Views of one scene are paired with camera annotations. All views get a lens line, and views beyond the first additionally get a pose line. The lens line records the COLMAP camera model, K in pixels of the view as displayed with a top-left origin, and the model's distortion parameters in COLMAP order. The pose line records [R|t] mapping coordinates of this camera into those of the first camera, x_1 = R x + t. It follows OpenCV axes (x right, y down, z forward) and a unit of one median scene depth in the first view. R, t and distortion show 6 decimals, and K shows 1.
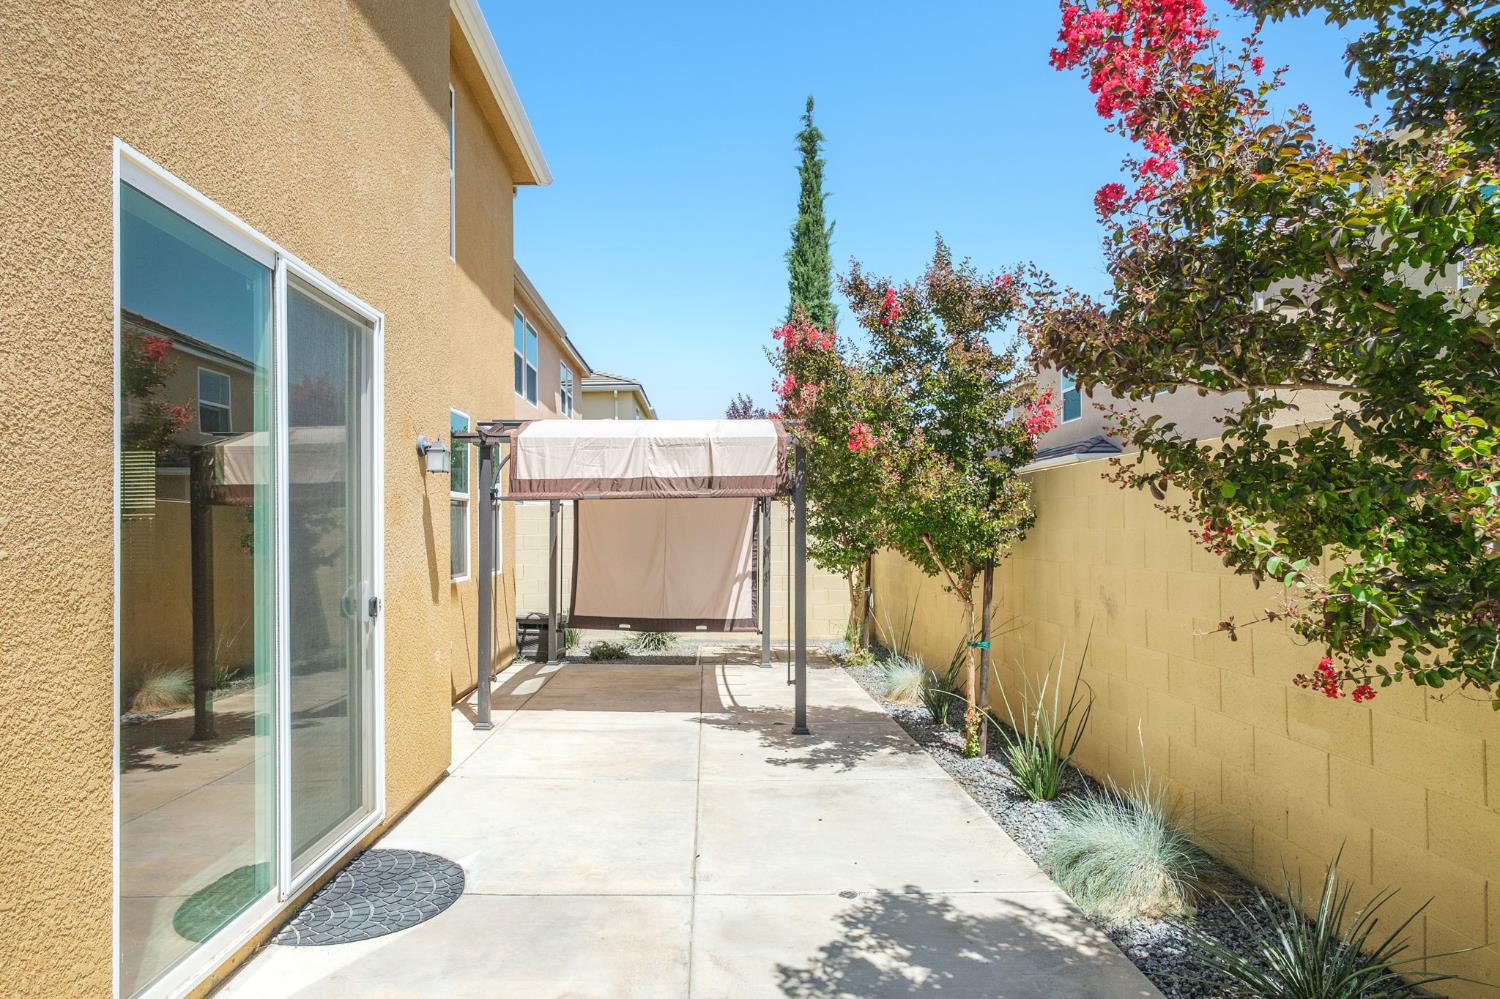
lens RADIAL K [[808.3, 0, 714.6], [0, 808.3, 546.7], [0, 0, 1]] dist [-0.007467, 0.000350]
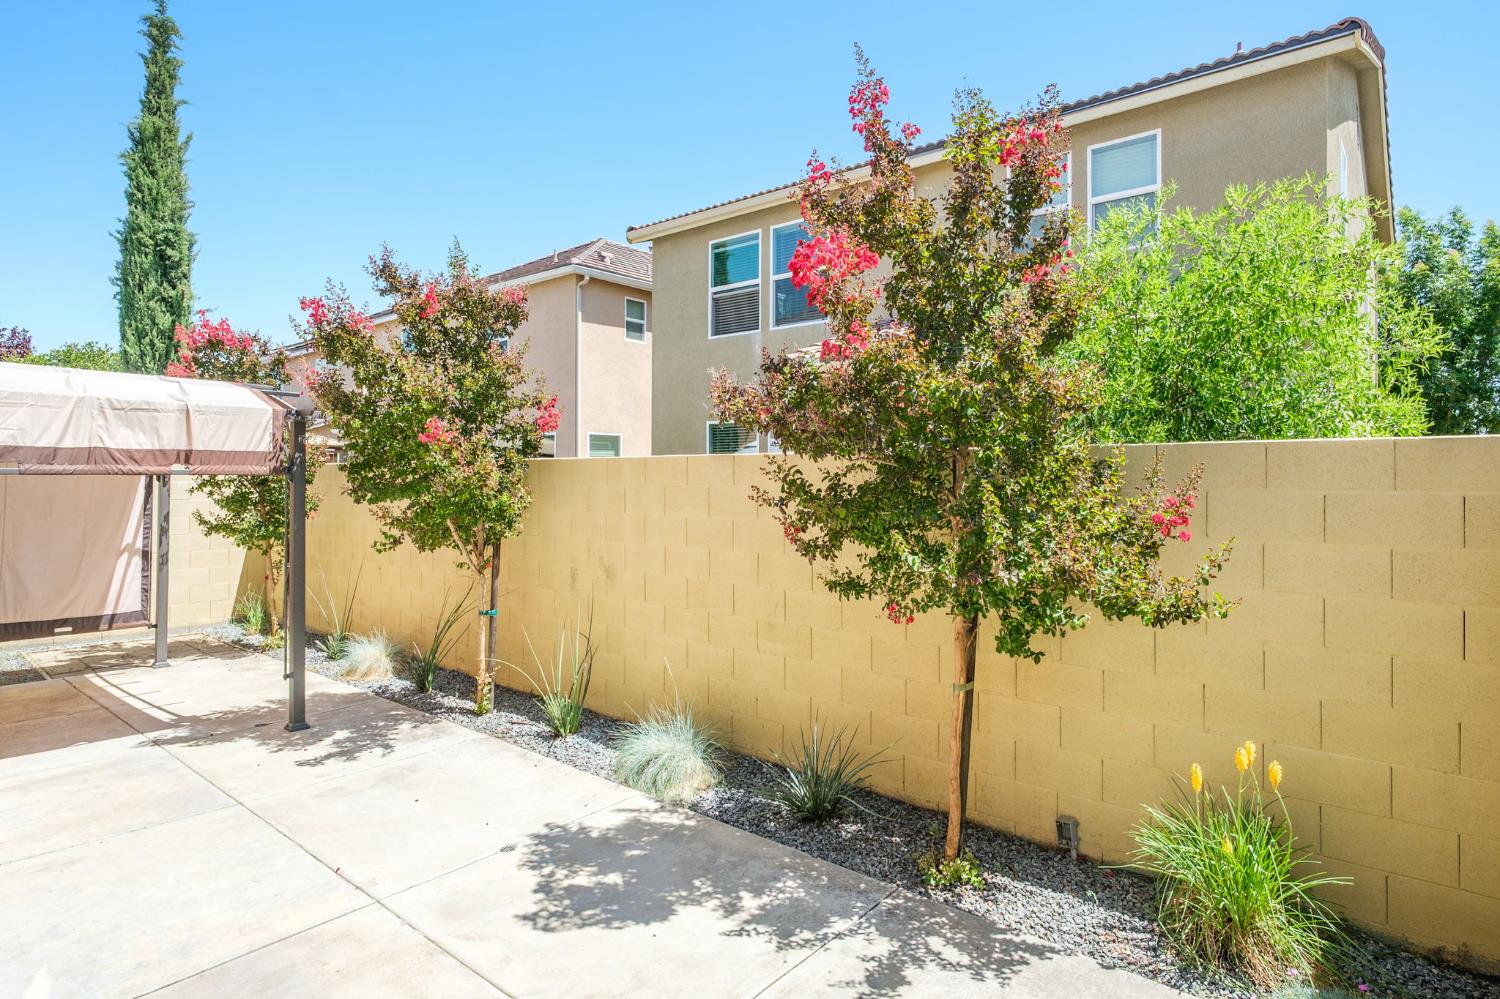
lens RADIAL K [[808.3, 0, 746.0], [0, 808.3, 491.8], [0, 0, 1]] dist [-0.007467, 0.000350]
pose [[0.624086, 0.004005, 0.781346, -0.377943], [0.001113, 0.999981, -0.006015, -0.046814], [-0.781355, 0.004623, 0.624070, 0.019613]]
